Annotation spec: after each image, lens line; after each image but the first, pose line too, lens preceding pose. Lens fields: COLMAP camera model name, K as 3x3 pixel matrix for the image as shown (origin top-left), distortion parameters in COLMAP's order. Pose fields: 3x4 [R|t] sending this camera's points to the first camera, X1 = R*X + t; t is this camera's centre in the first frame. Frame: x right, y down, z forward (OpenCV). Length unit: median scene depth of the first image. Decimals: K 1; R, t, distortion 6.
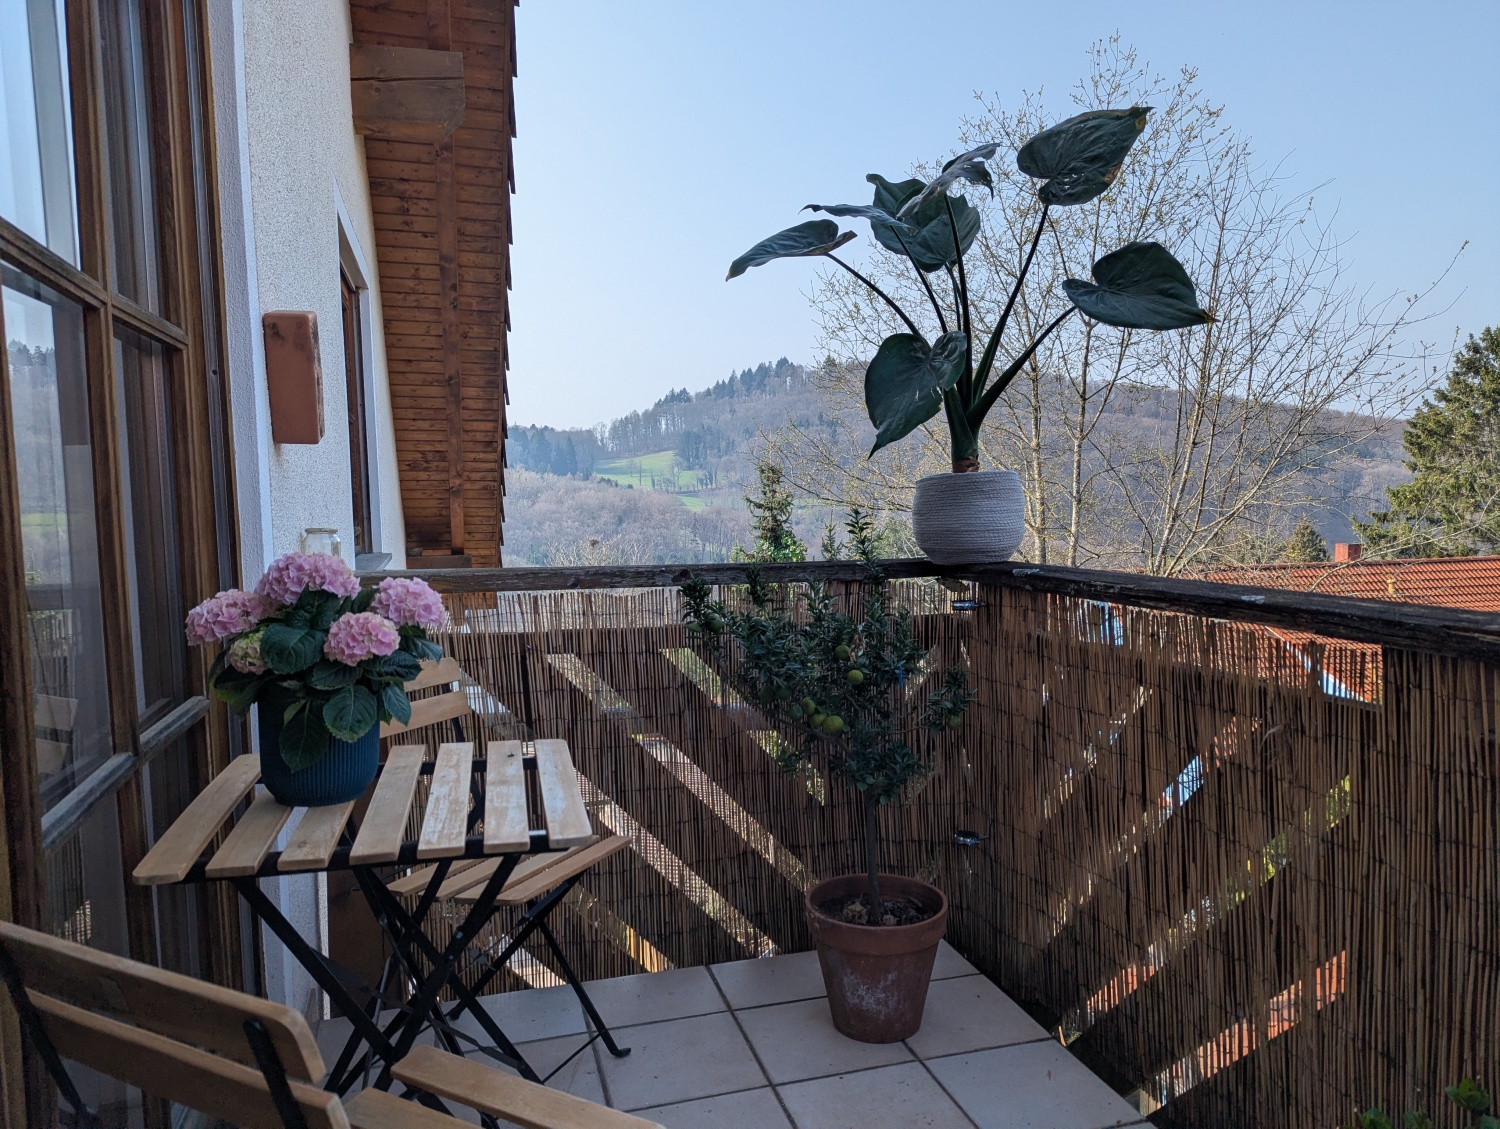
lens RADIAL K [[1053.8, 0, 749.6], [0, 1053.8, 558.0], [0, 0, 1]] dist [0.054063, -0.046532]
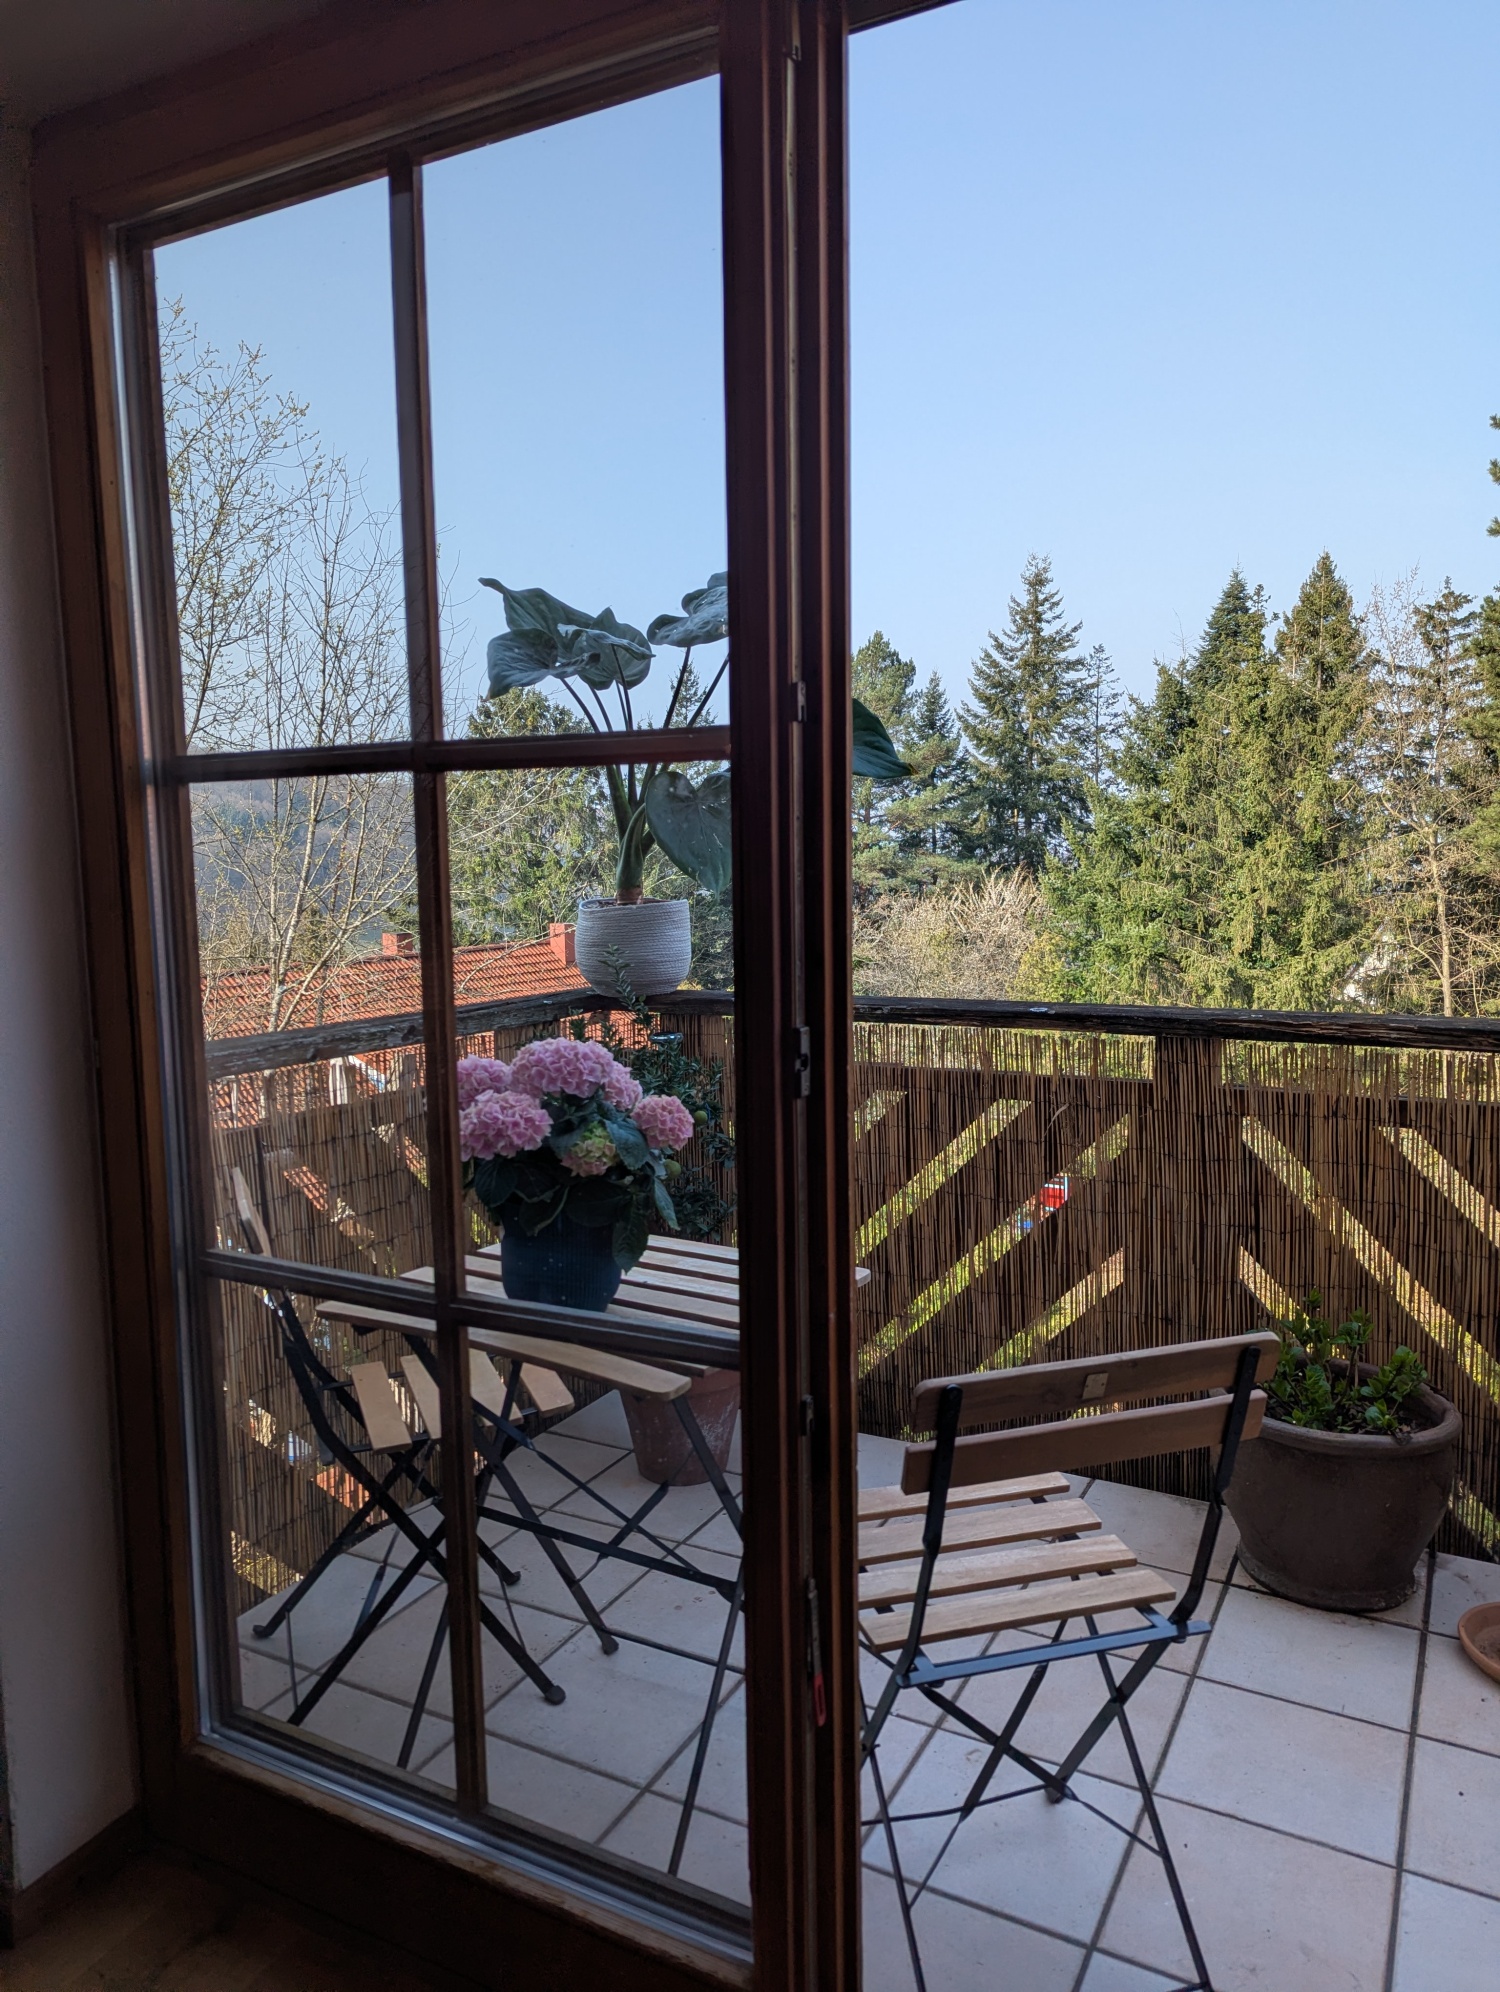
lens RADIAL K [[1399.4, 0, 738.6], [0, 1399.4, 990.4], [0, 0, 1]] dist [0.054063, -0.046532]
pose [[0.710566, -0.065720, 0.700555, -1.011777], [0.049566, 0.997830, 0.043333, -0.080397], [-0.701883, 0.003933, 0.712282, 0.040855]]
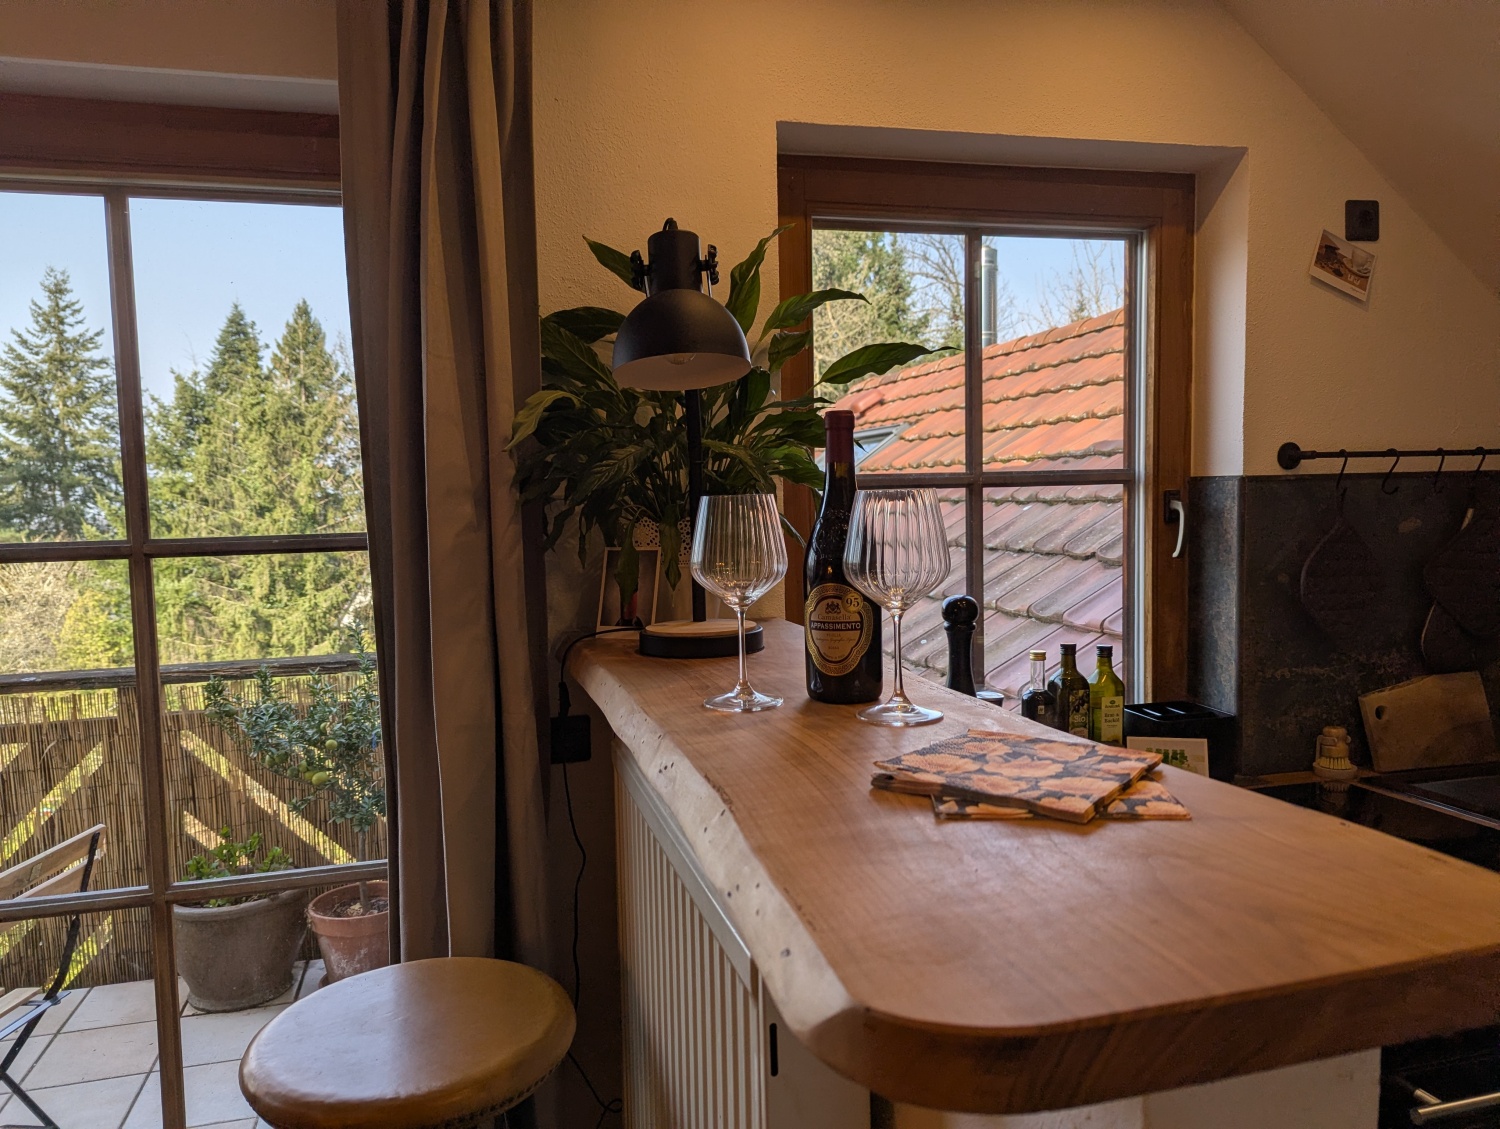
lens RADIAL K [[1053.8, 0, 741.2], [0, 1053.8, 573.8], [0, 0, 1]] dist [0.054063, -0.046532]
pose [[0.028173, -0.058081, 0.997914, -1.418287], [0.087210, 0.994647, 0.055429, -0.148178], [-0.995792, 0.085466, 0.033087, -0.351418]]
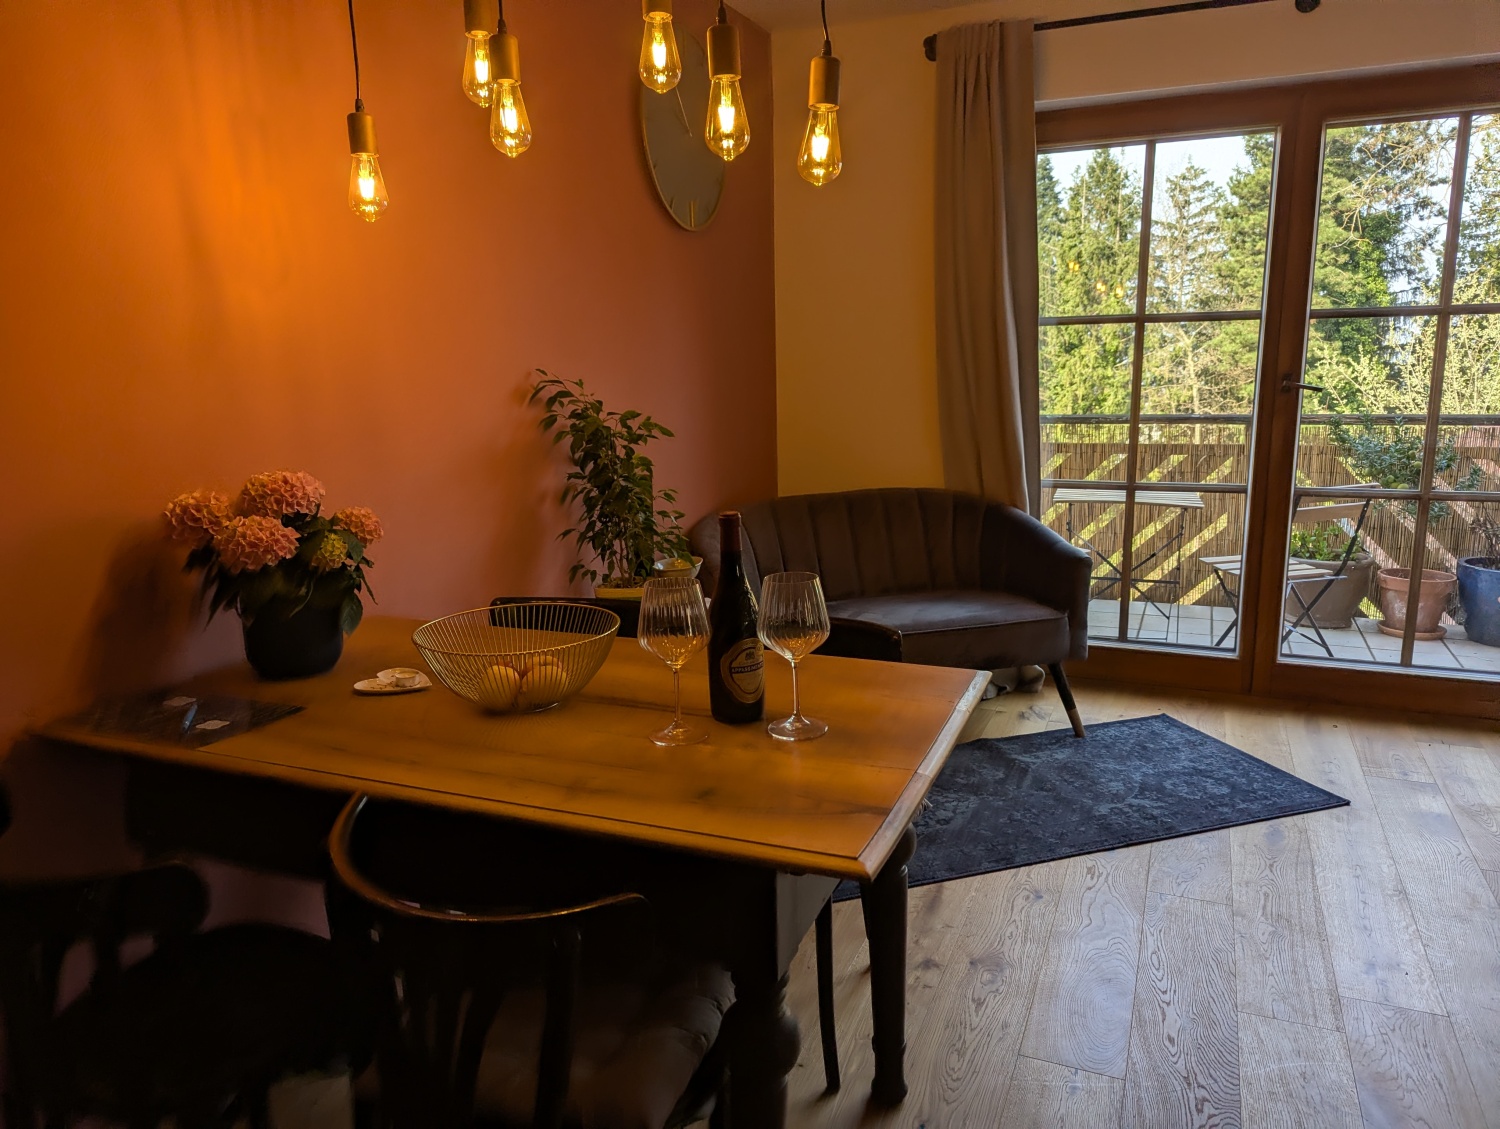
lens RADIAL K [[1053.8, 0, 755.4], [0, 1053.8, 565.6], [0, 0, 1]] dist [0.054063, -0.046532]
pose [[0.640796, -0.145022, 0.753890, -2.839689], [0.055731, 0.988192, 0.142723, -0.047131], [-0.765686, -0.049441, 0.641311, -0.034163]]
